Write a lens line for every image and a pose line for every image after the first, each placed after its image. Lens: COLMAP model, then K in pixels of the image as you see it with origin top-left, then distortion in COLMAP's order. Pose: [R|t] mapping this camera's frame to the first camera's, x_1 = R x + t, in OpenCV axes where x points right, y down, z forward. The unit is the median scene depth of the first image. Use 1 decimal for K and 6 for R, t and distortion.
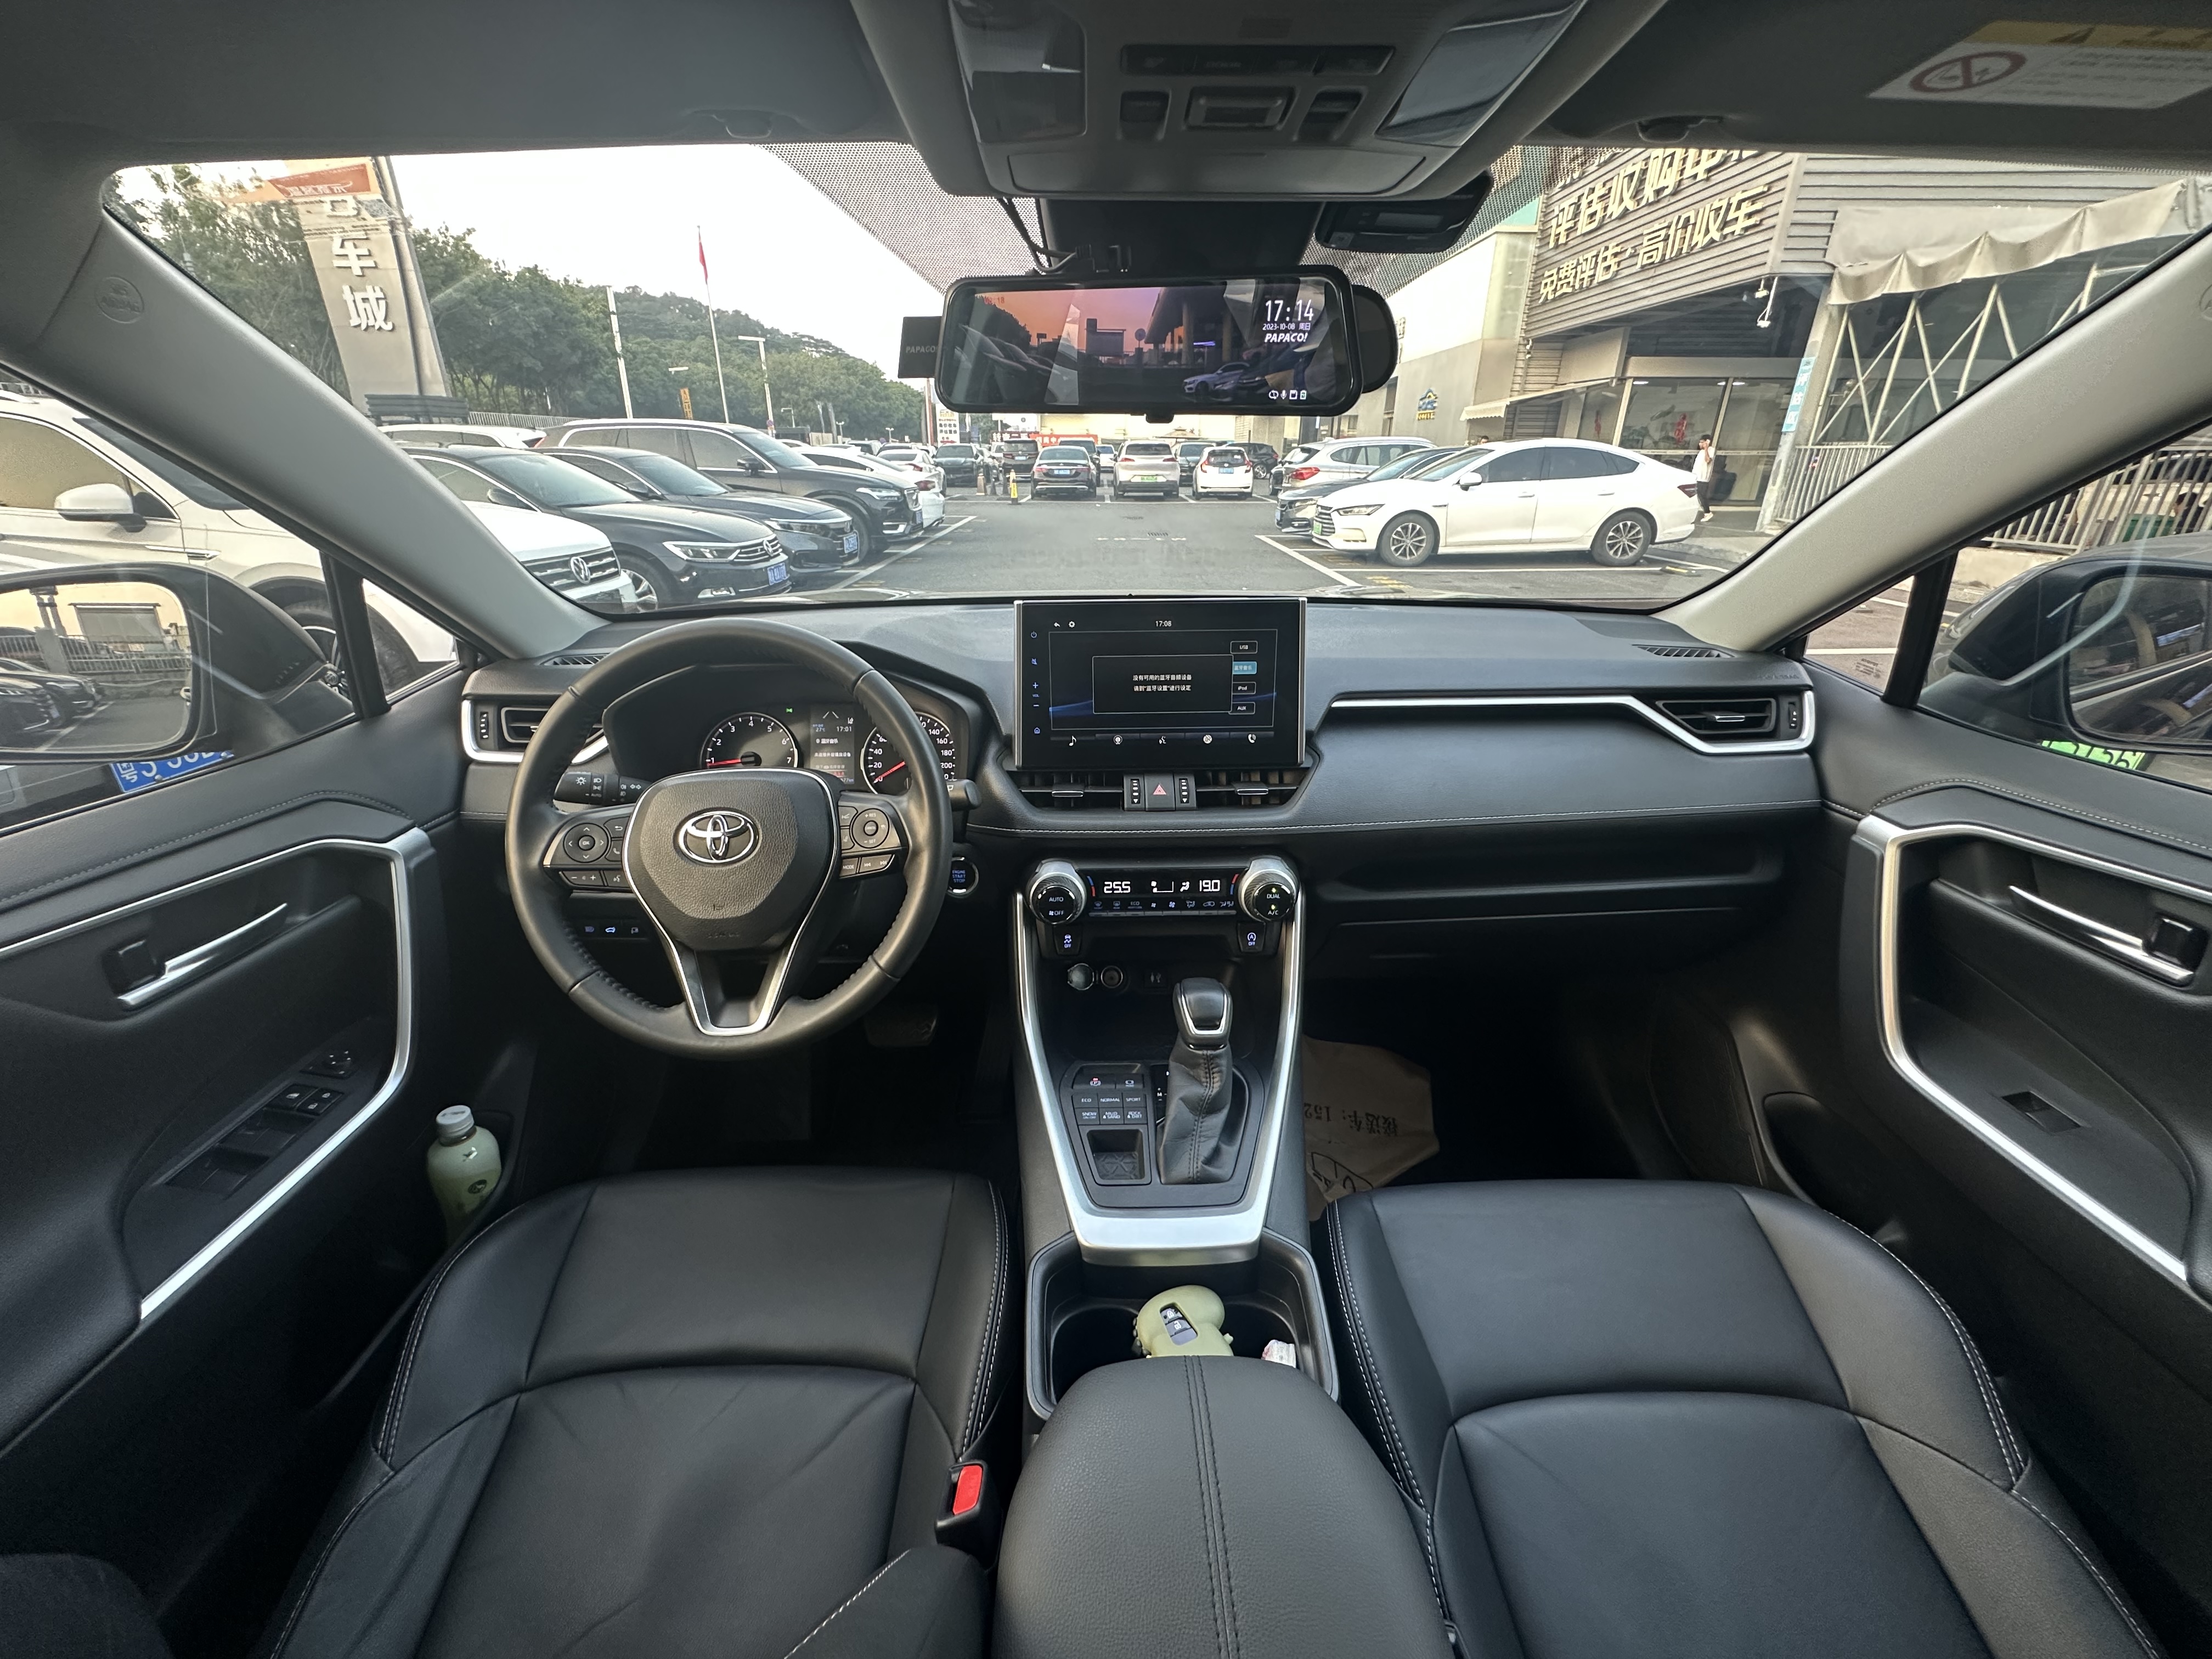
lens RADIAL K [[892.7, 0, 1106.0], [0, 892.7, 829.5], [0, 0, 1]] dist [-0.011535, 0.000076]
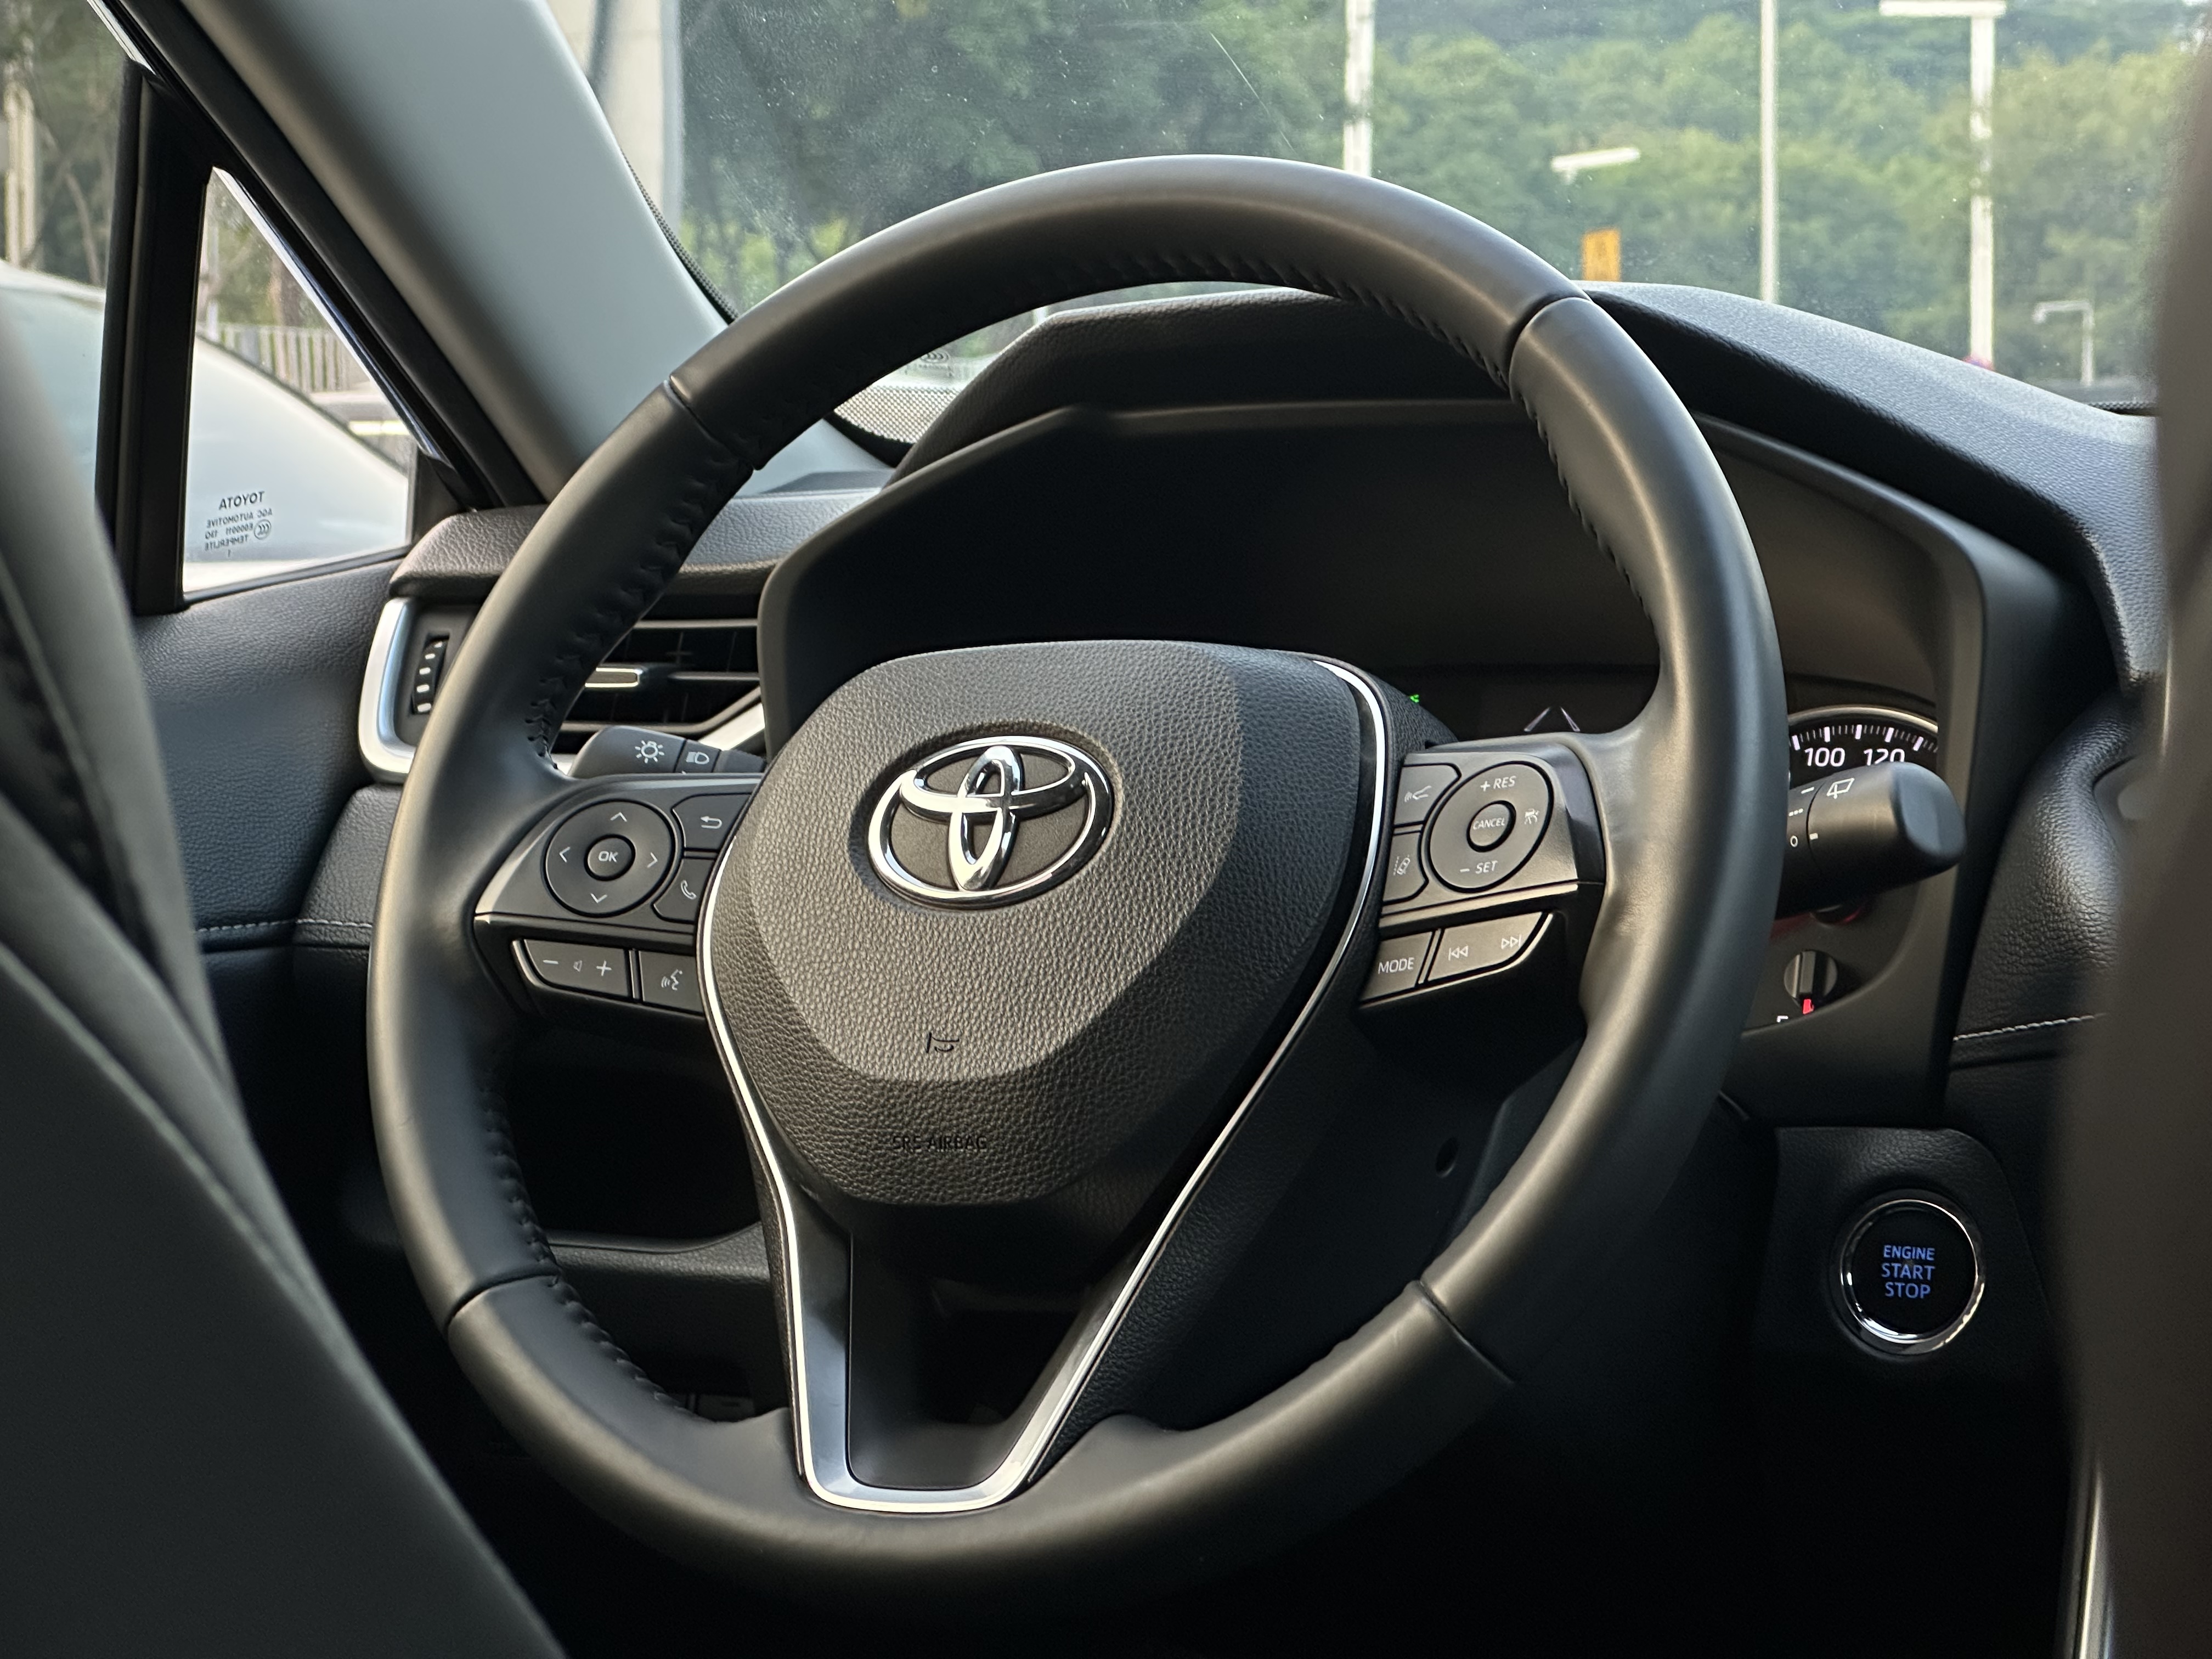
lens RADIAL K [[4992.4, 0, 1112.3], [0, 4992.4, 744.5], [0, 0, 1]] dist [-0.204800, 4.498177]
pose [[0.875973, 0.010600, -0.482244, 0.314318], [-0.176479, 0.937486, -0.299958, 0.386243], [0.448917, 0.347861, 0.823083, -0.264695]]
